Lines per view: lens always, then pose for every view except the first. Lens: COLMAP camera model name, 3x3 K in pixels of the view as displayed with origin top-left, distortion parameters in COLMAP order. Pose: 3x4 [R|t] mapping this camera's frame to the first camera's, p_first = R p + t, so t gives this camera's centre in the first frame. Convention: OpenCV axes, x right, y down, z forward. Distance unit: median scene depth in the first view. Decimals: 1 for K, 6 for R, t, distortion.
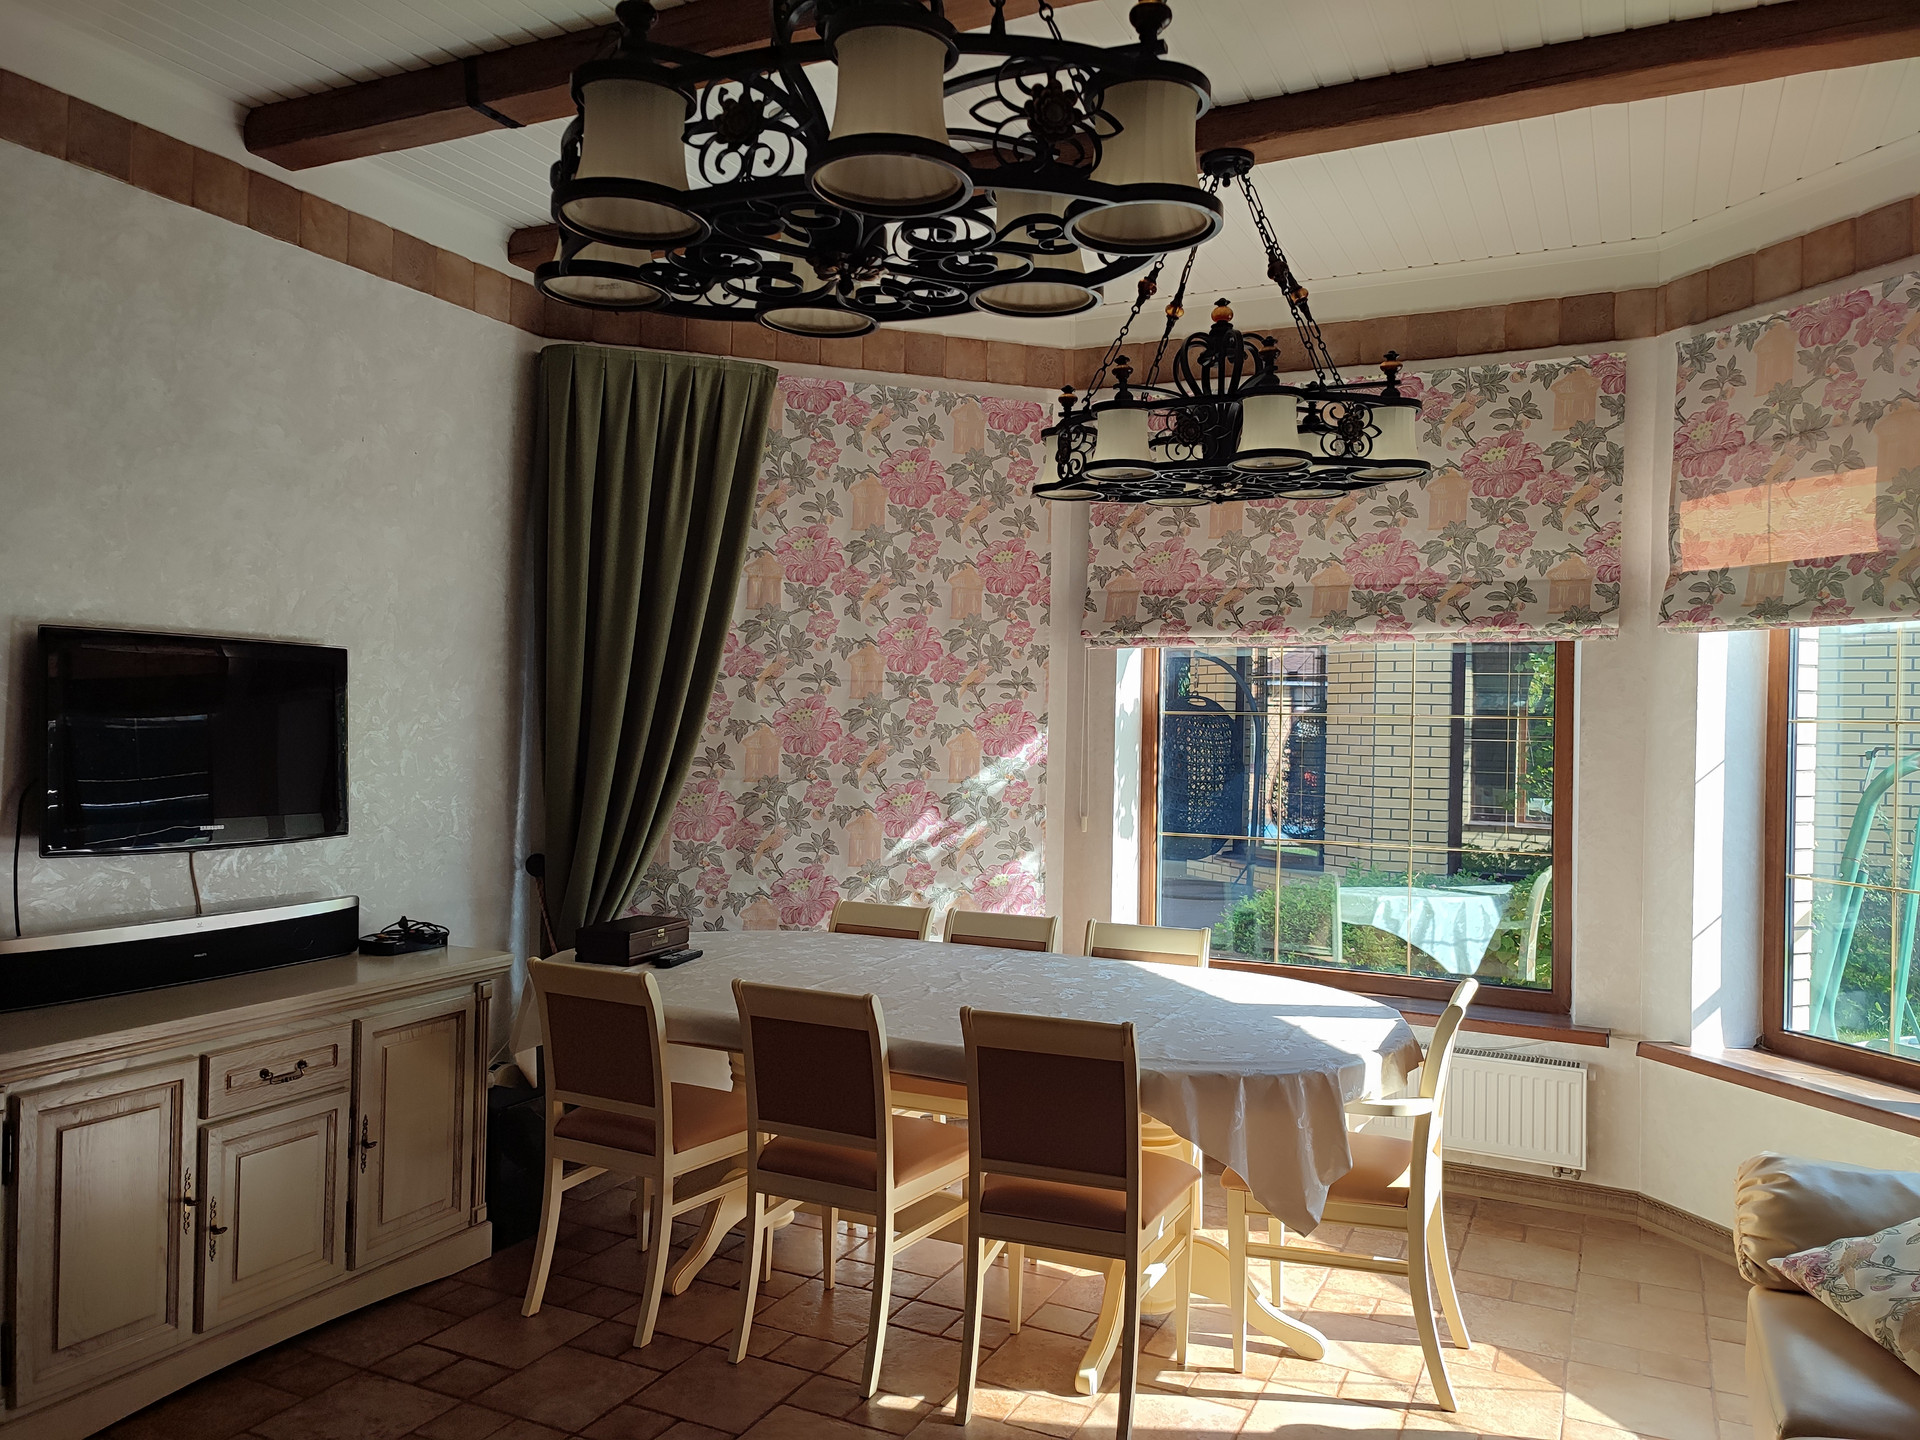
lens RADIAL K [[1403.4, 0, 969.4], [0, 1403.4, 721.9], [0, 0, 1]] dist [0.048925, -0.044868]
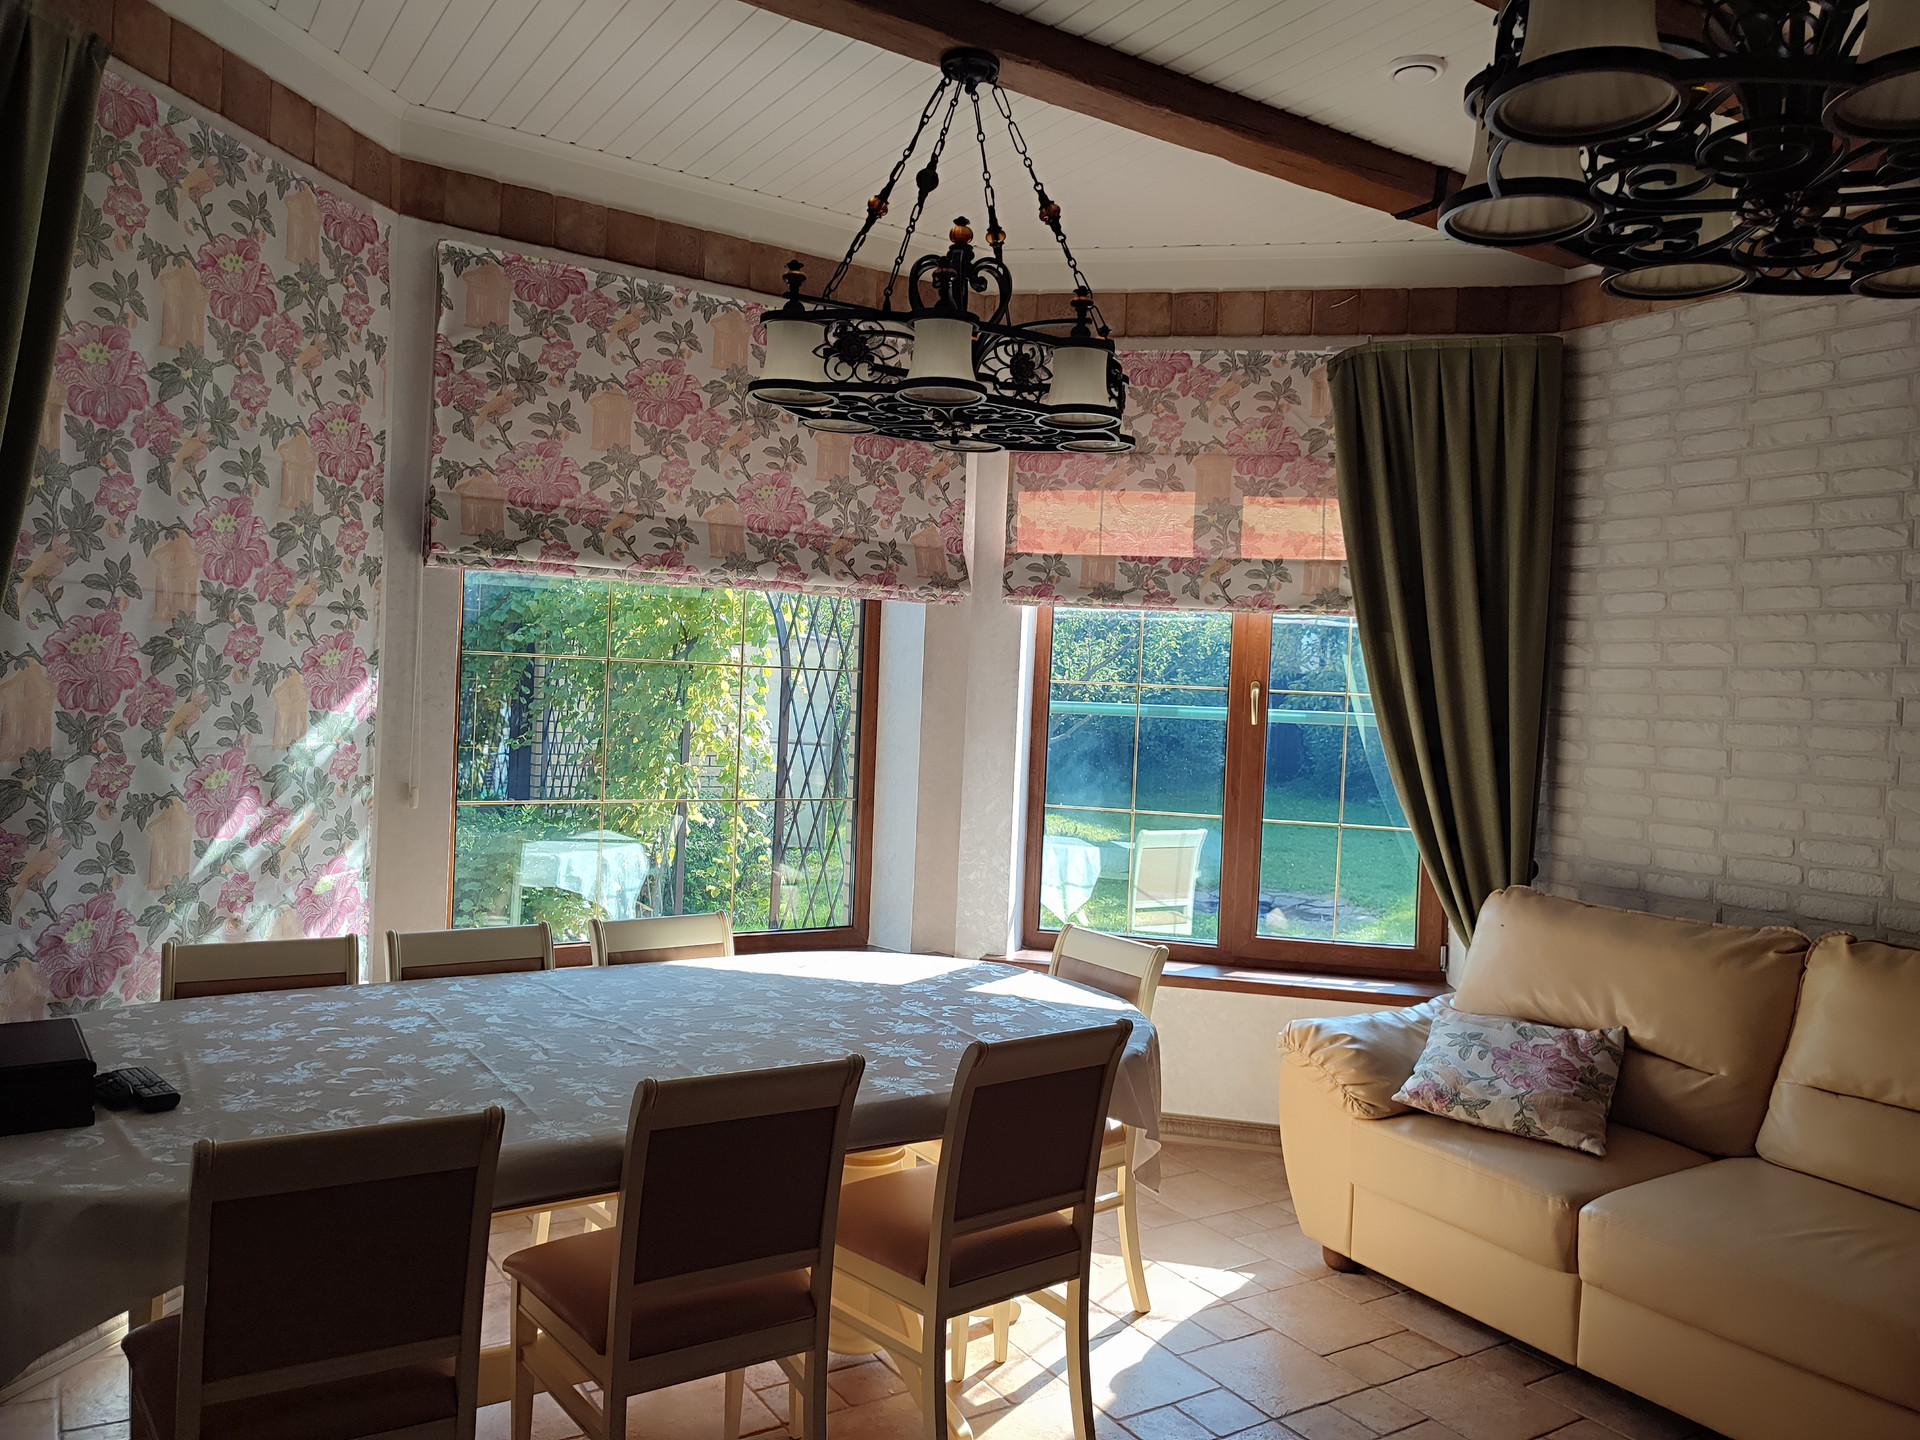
lens RADIAL K [[1403.4, 0, 967.1], [0, 1403.4, 716.6], [0, 0, 1]] dist [0.048925, -0.044868]
pose [[0.518506, -0.011074, 0.855003, -0.434043], [-0.033150, 0.998904, 0.033041, -0.006535], [-0.854431, -0.045475, 0.517570, 0.370419]]
